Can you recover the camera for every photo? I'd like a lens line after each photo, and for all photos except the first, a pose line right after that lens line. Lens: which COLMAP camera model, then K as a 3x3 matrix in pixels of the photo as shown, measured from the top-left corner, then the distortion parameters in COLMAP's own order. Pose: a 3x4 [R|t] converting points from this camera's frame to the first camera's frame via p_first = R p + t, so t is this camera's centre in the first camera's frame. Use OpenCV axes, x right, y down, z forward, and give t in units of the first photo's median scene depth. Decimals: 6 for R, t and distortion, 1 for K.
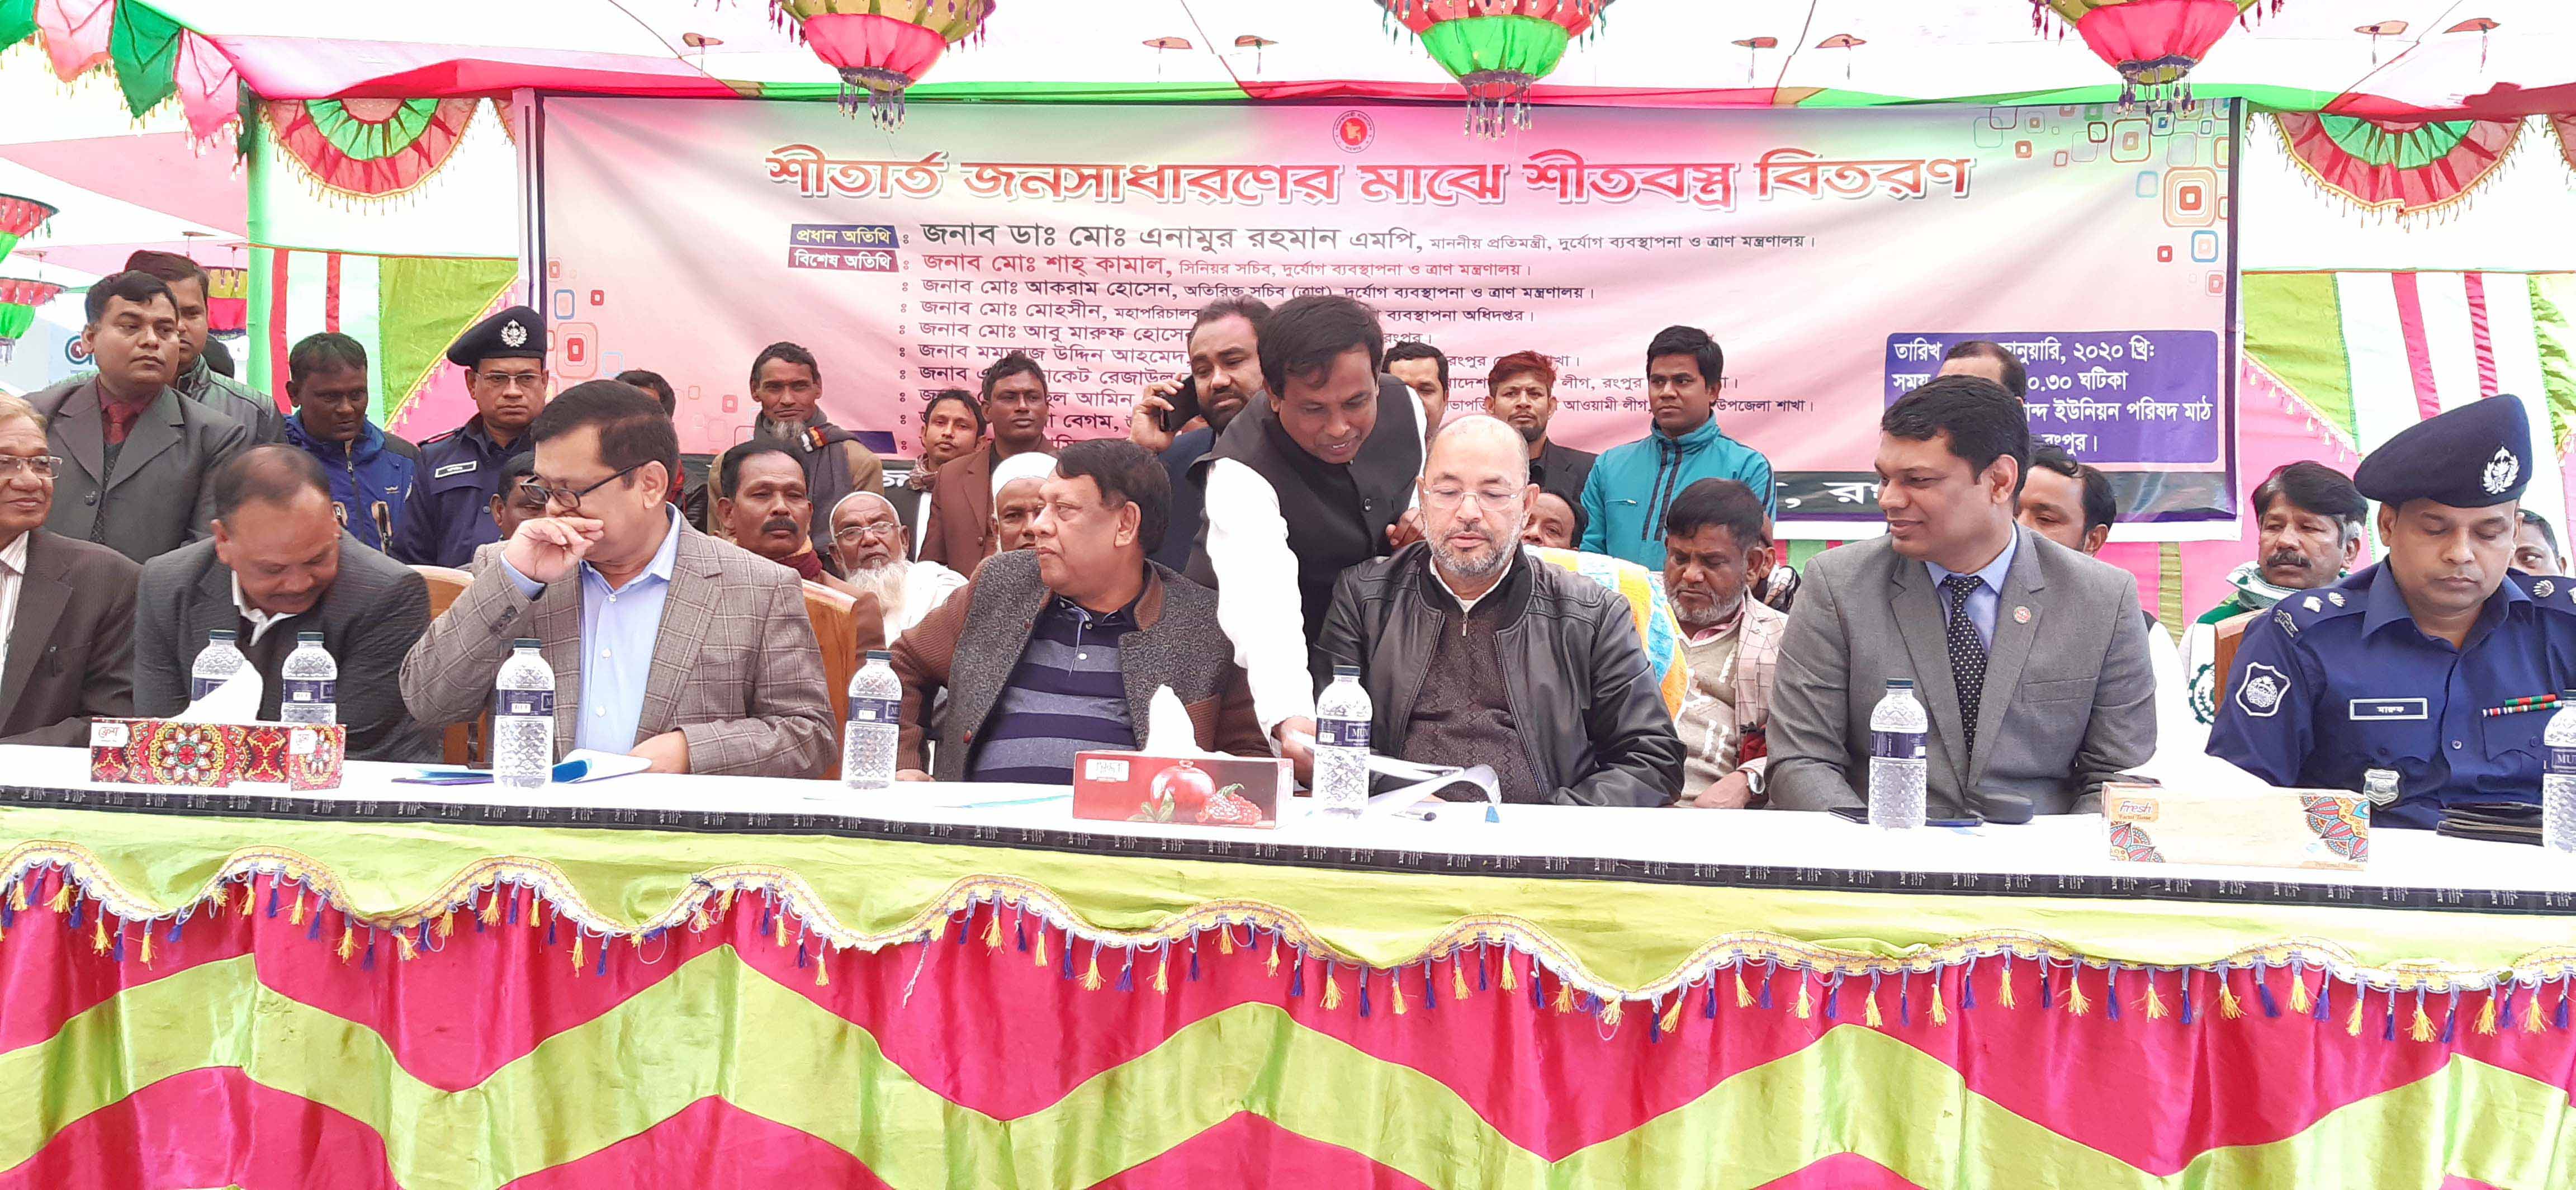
lens RADIAL K [[2199.9, 0, 1303.5], [0, 2199.9, 622.3], [0, 0, 1]] dist [0.155352, -0.355224]
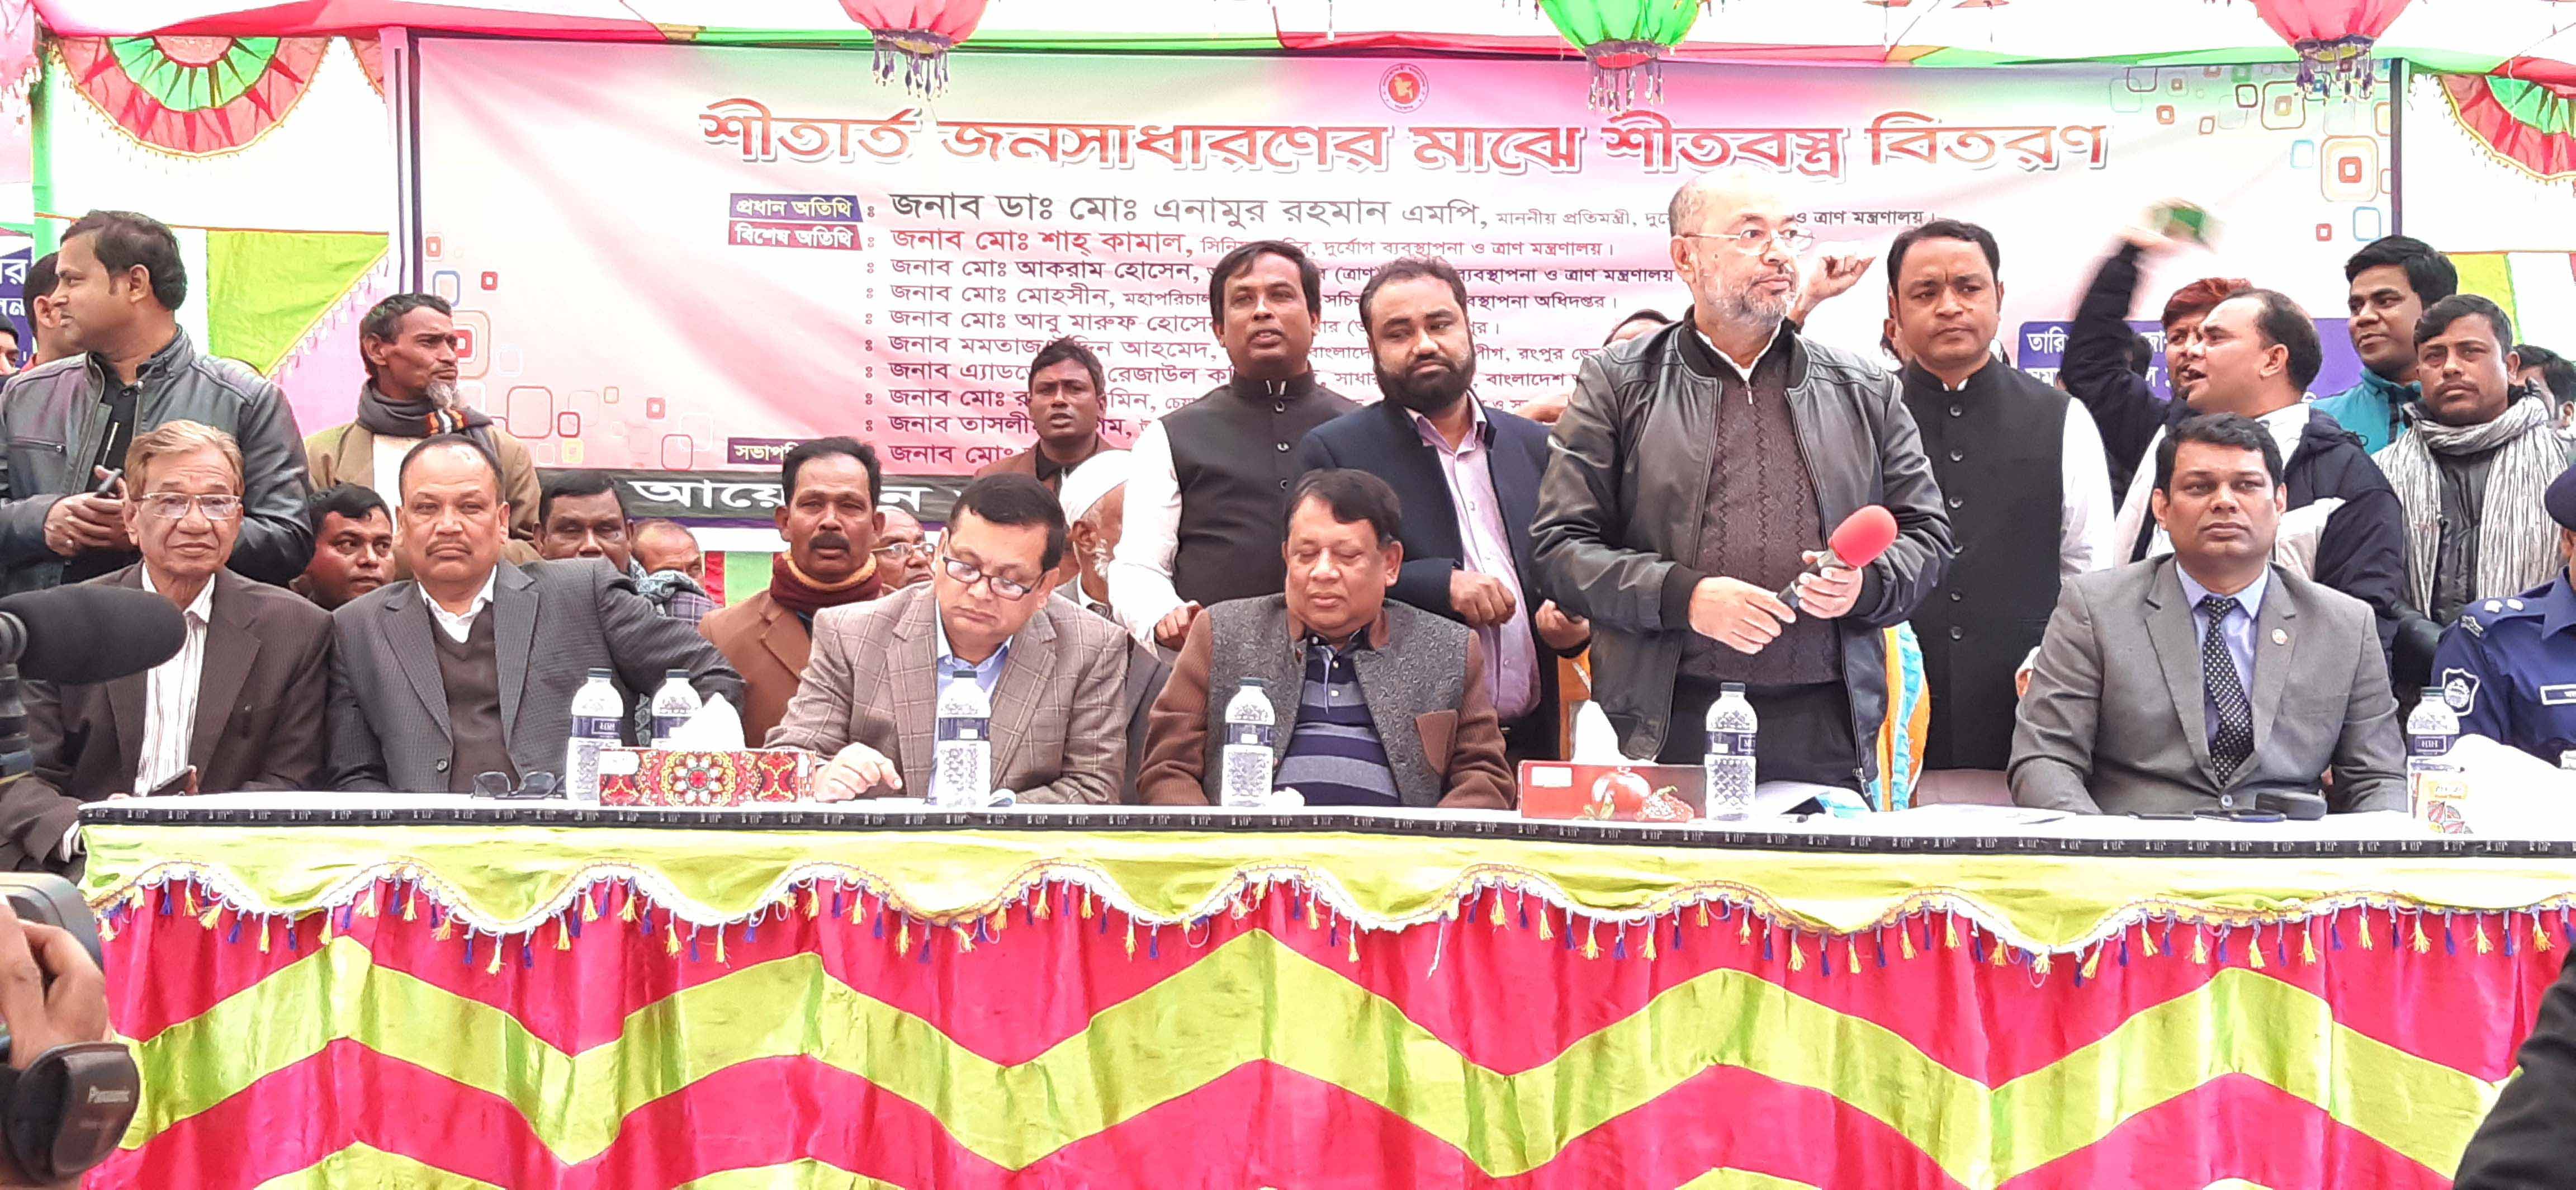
lens RADIAL K [[3240.4, 0, 1301.6], [0, 3240.4, 614.0], [0, 0, 1]] dist [0.198407, -0.583492]
pose [[0.994481, -0.012459, 0.104178, -0.158234], [0.014488, 0.999719, -0.018748, 0.005474], [-0.103915, 0.020154, 0.994382, -0.258340]]
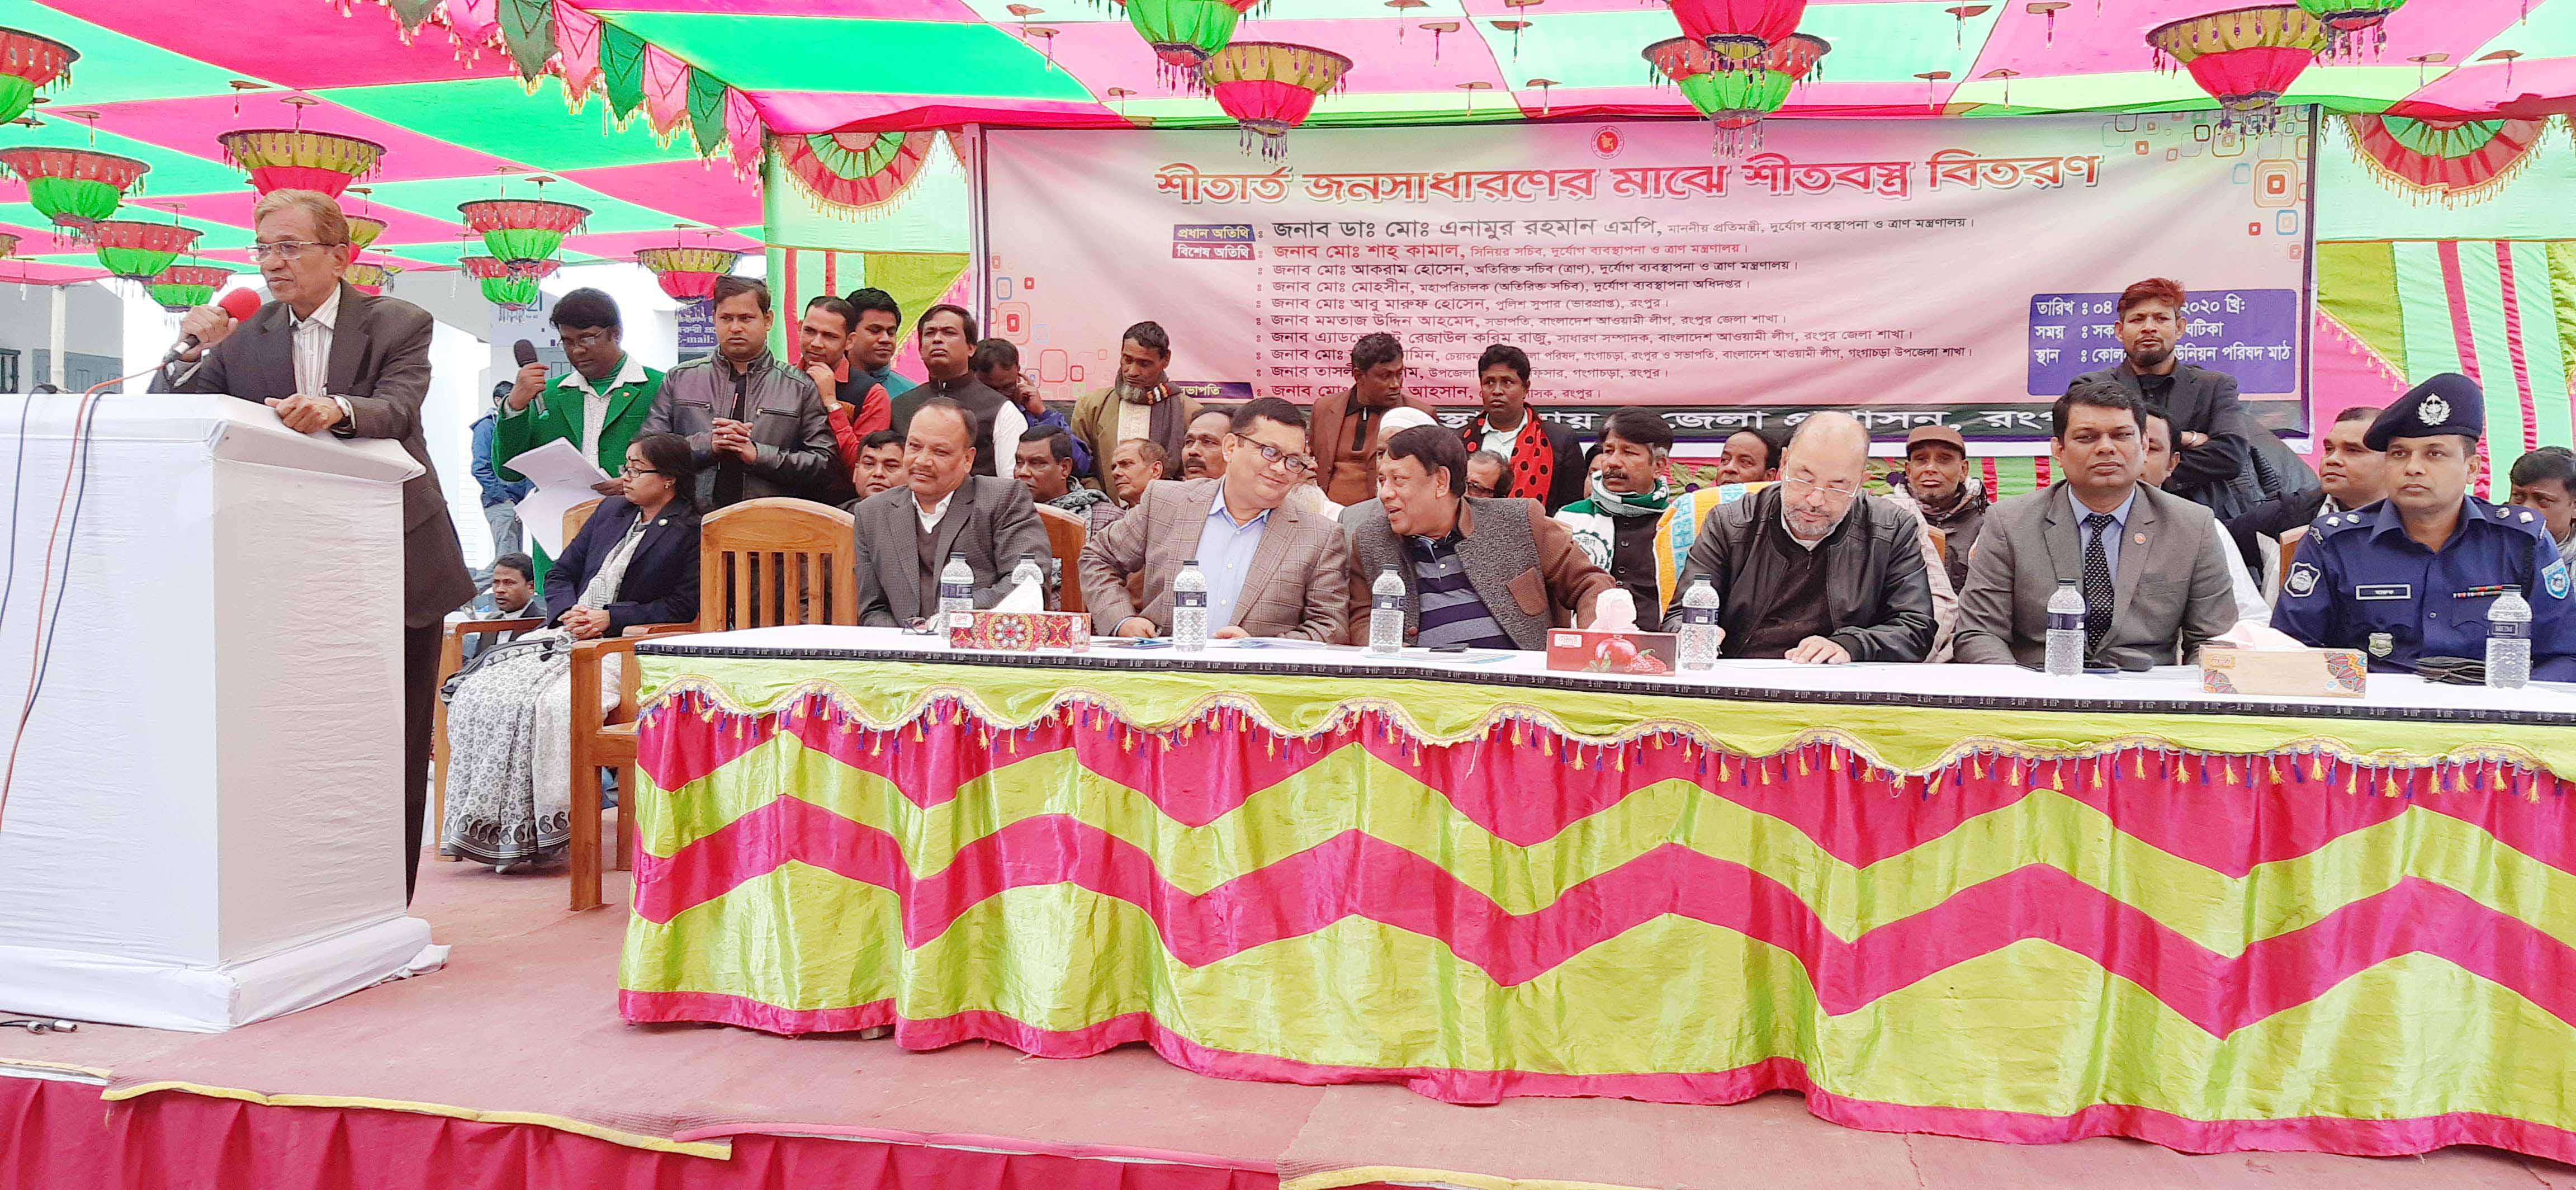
lens RADIAL K [[1974.2, 0, 1303.5], [0, 1974.2, 627.0], [0, 0, 1]] dist [0.121878, -0.226485]
pose [[0.997168, -0.004567, -0.075062, -0.071633], [0.009320, 0.997965, 0.063087, -0.015399], [0.074621, -0.063608, 0.995181, -0.195350]]
